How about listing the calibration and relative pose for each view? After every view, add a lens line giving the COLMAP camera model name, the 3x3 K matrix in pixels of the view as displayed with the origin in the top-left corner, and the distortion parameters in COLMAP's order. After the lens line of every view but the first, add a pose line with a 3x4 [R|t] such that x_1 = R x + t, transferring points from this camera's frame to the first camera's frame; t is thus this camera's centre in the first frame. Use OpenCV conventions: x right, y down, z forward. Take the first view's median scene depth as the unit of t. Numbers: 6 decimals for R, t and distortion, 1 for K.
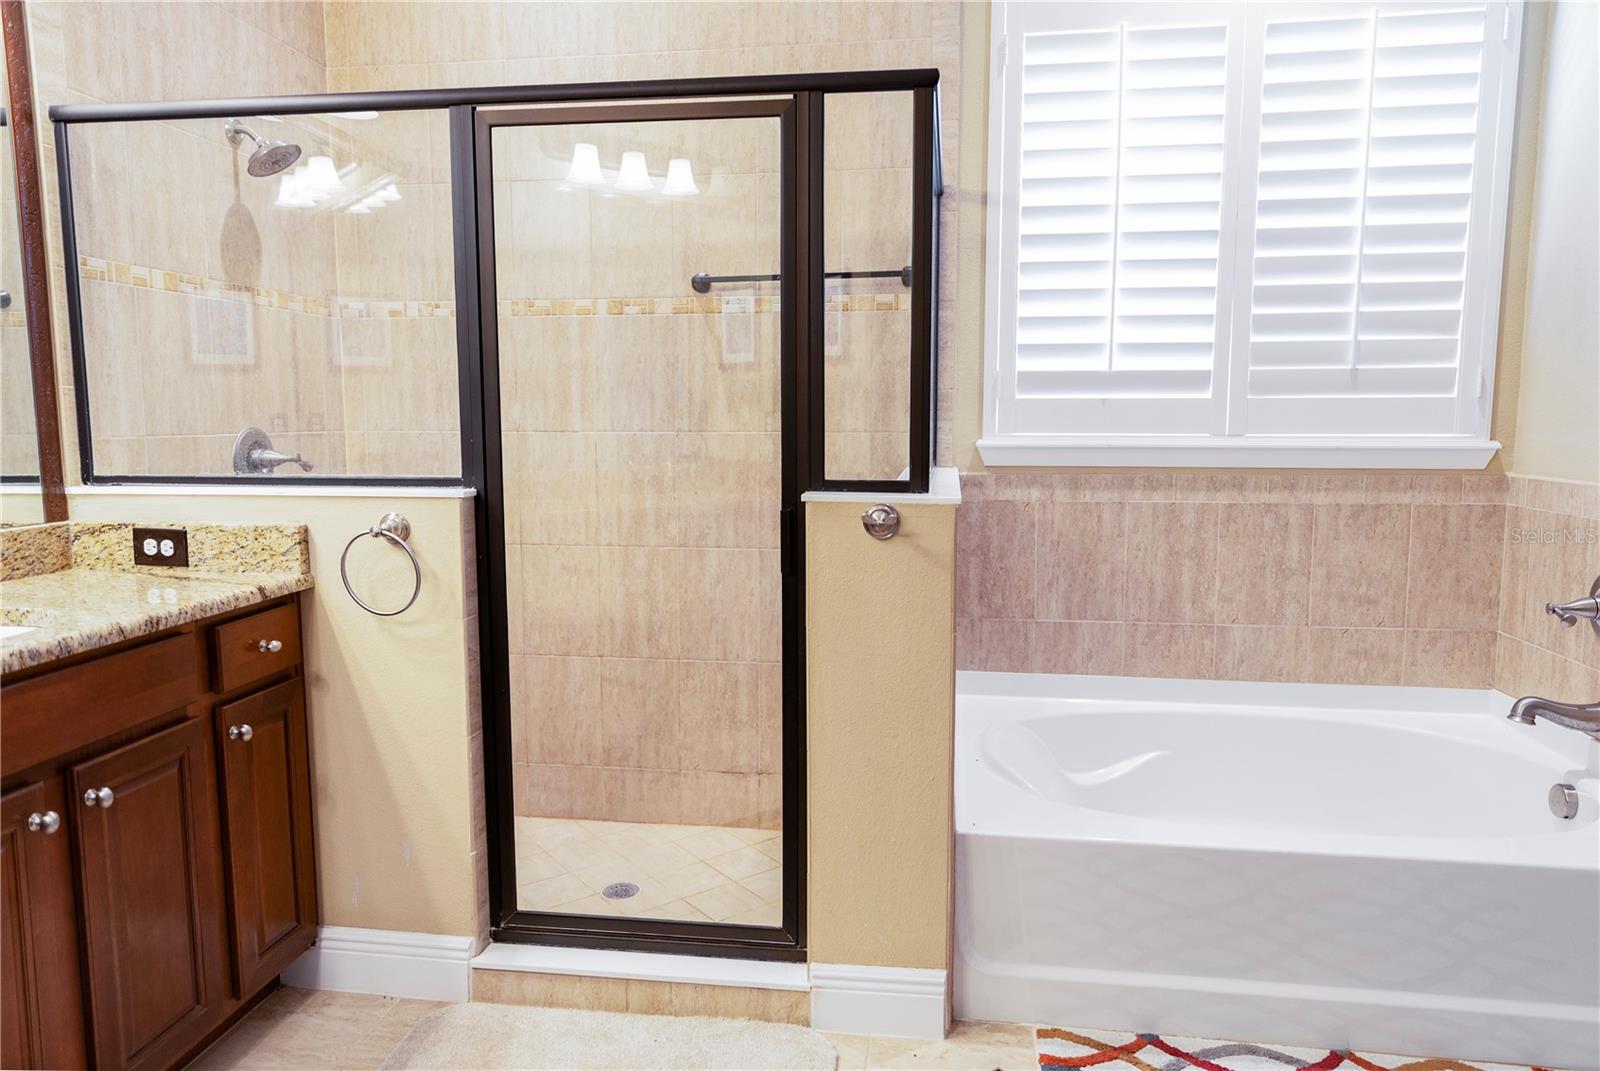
lens RADIAL K [[1079.6, 0, 800.6], [0, 1079.6, 534.7], [0, 0, 1]] dist [0.012302, -0.004319]
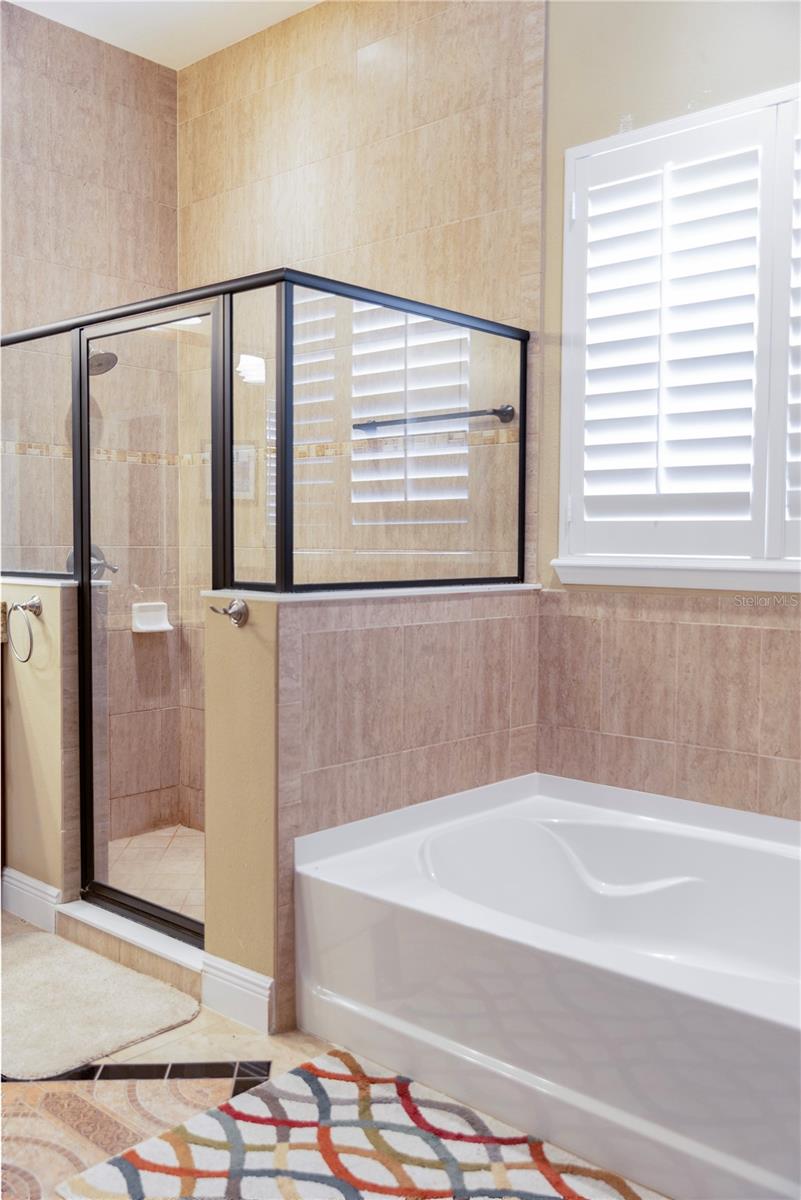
lens RADIAL K [[1083.9, 0, 401.3], [0, 1083.9, 601.2], [0, 0, 1]] dist [-0.001591, 0.004473]
pose [[0.827558, 0.038624, -0.560050, 0.655214], [-0.071477, 0.996760, -0.036876, 0.005236], [0.556811, 0.070548, 0.827638, 0.018594]]
